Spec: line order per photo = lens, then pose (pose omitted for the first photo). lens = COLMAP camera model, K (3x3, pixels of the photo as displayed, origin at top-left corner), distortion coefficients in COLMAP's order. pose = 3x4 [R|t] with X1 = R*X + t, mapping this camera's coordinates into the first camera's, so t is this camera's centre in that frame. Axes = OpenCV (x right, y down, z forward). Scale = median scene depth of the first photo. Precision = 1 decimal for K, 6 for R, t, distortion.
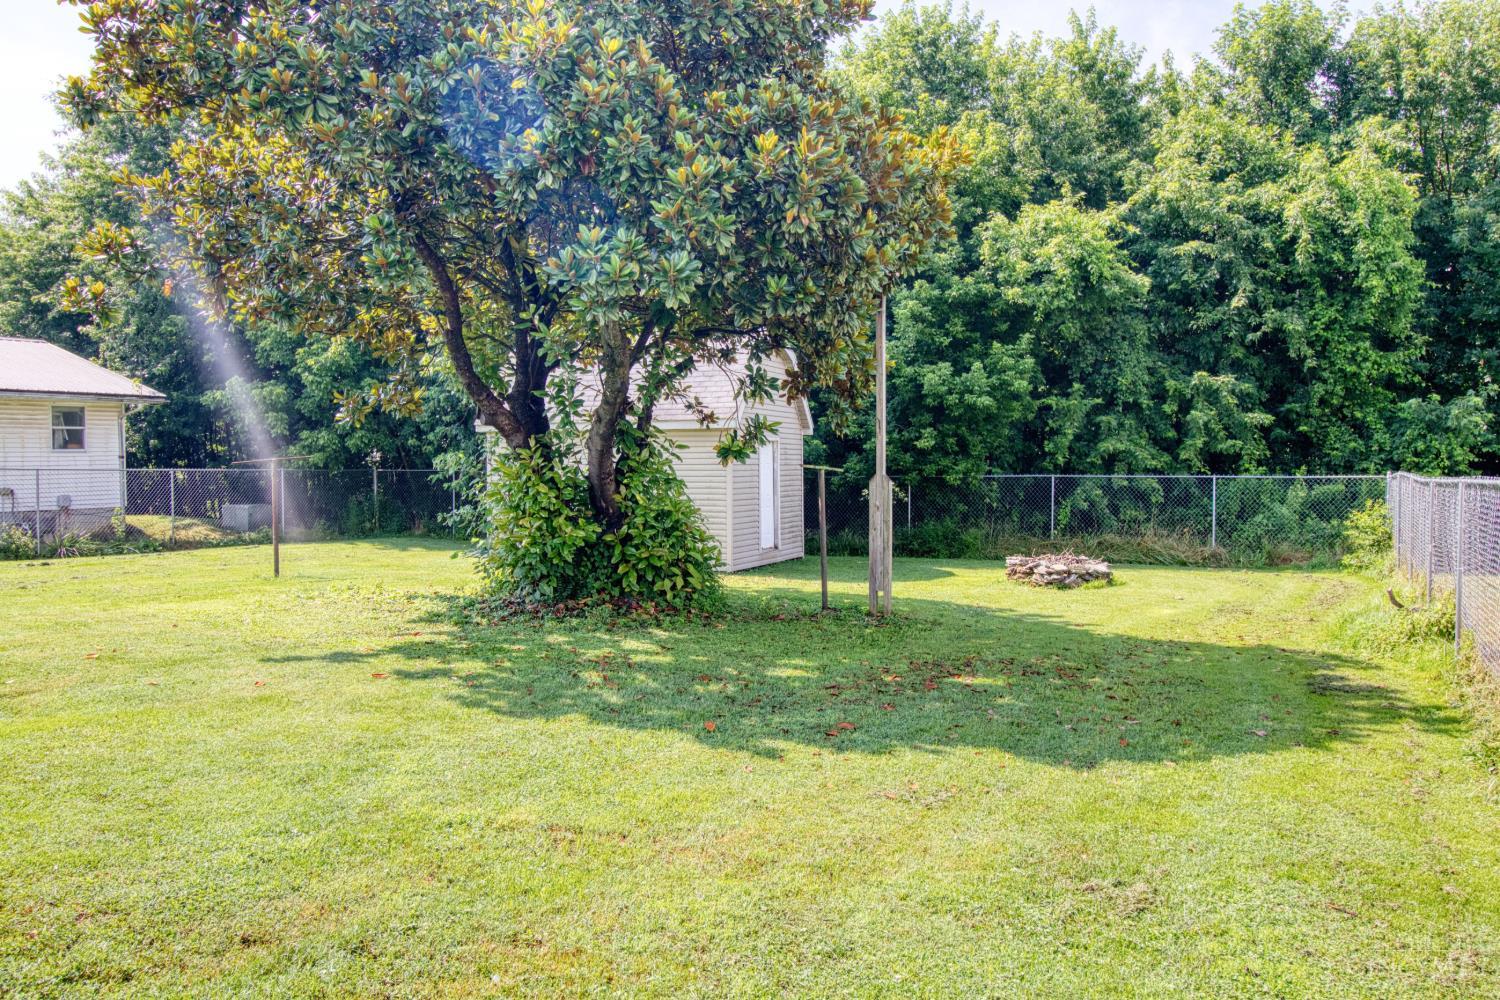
lens RADIAL K [[1200.2, 0, 751.9], [0, 1200.2, 500.5], [0, 0, 1]] dist [0.016987, -0.005462]
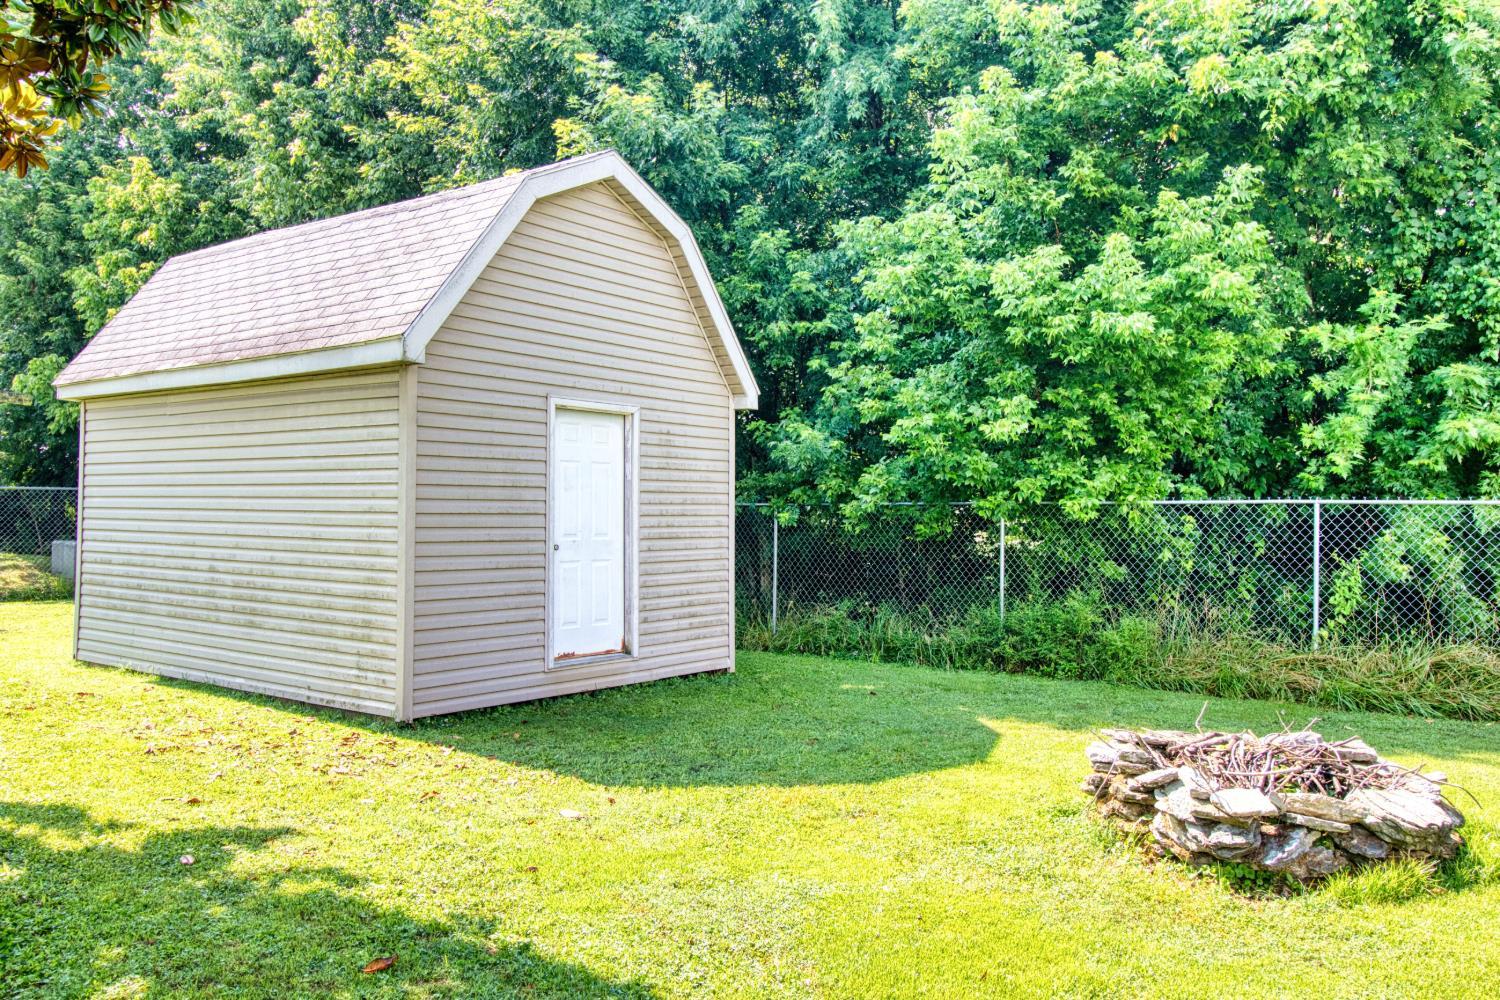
lens RADIAL K [[1200.2, 0, 746.2], [0, 1200.2, 497.2], [0, 0, 1]] dist [0.016987, -0.005462]
pose [[0.965823, 0.003951, -0.259173, 0.167194], [-0.015129, 0.999038, -0.041151, -0.001134], [0.258761, 0.043665, 0.964954, 0.539678]]
